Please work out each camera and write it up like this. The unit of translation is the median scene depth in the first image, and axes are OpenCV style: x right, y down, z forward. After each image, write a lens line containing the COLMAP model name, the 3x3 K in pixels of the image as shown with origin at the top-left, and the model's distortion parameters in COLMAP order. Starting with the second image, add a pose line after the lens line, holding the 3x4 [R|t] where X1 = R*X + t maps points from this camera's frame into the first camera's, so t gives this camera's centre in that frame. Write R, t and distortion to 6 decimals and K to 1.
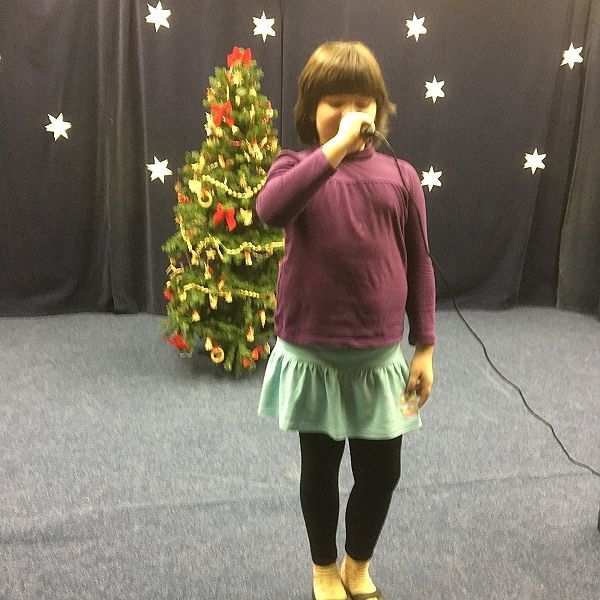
lens RADIAL K [[669.3, 0, 301.7], [0, 669.3, 299.2], [0, 0, 1]] dist [0.109898, -0.196582]
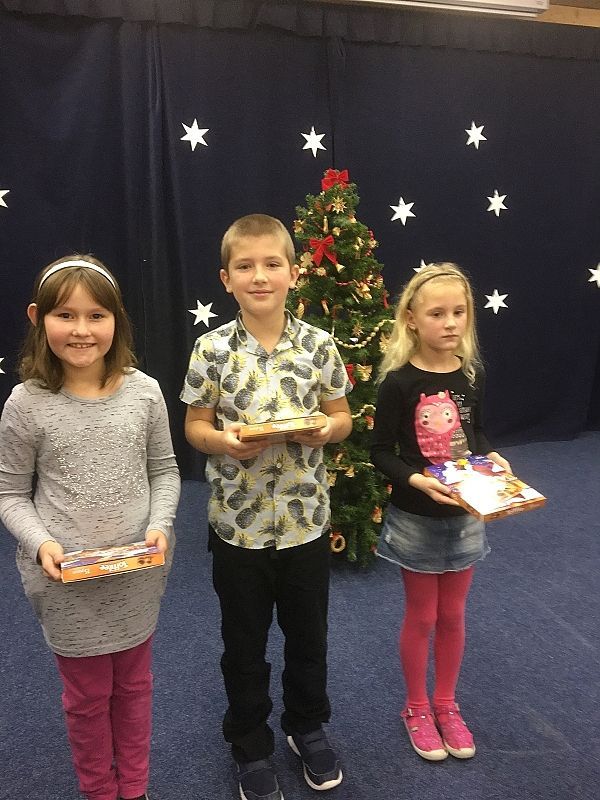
lens RADIAL K [[670.2, 0, 305.4], [0, 670.2, 401.2], [0, 0, 1]] dist [0.077300, -0.102033]
pose [[0.992356, -0.077027, 0.096423, -0.232129], [0.078235, 0.996896, -0.008811, -0.085104], [-0.095445, 0.016288, 0.995301, 0.190642]]
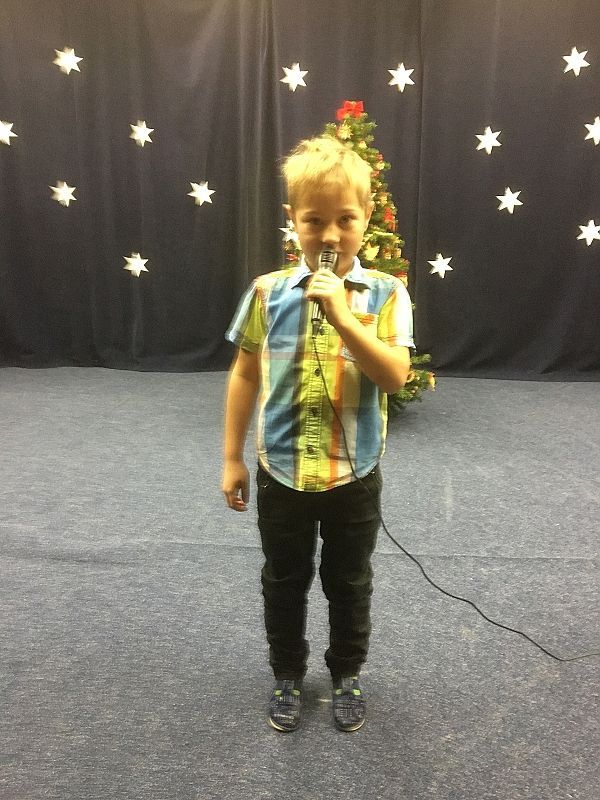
lens RADIAL K [[670.8, 0, 300.6], [0, 670.8, 397.7], [0, 0, 1]] dist [0.091455, -0.137051]
pose [[0.953477, 0.044698, -0.298134, 0.154139], [-0.031818, 0.998344, 0.047920, 0.012817], [0.299782, -0.036205, 0.953320, 0.028825]]
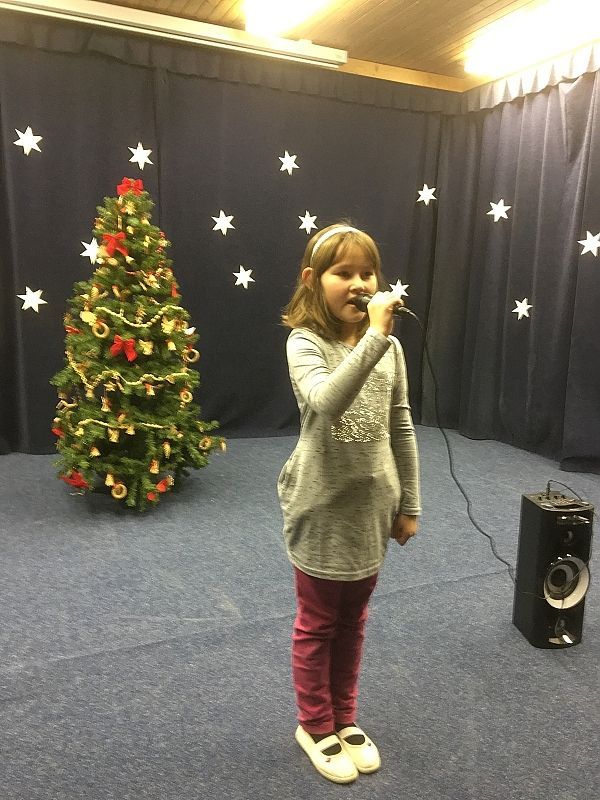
lens RADIAL K [[669.0, 0, 303.1], [0, 669.0, 398.7], [0, 0, 1]] dist [0.089679, -0.134587]
pose [[0.973054, -0.040294, 0.227029, -0.083863], [0.048619, 0.998330, -0.031193, -0.005847], [-0.225393, 0.041391, 0.973388, -0.006077]]
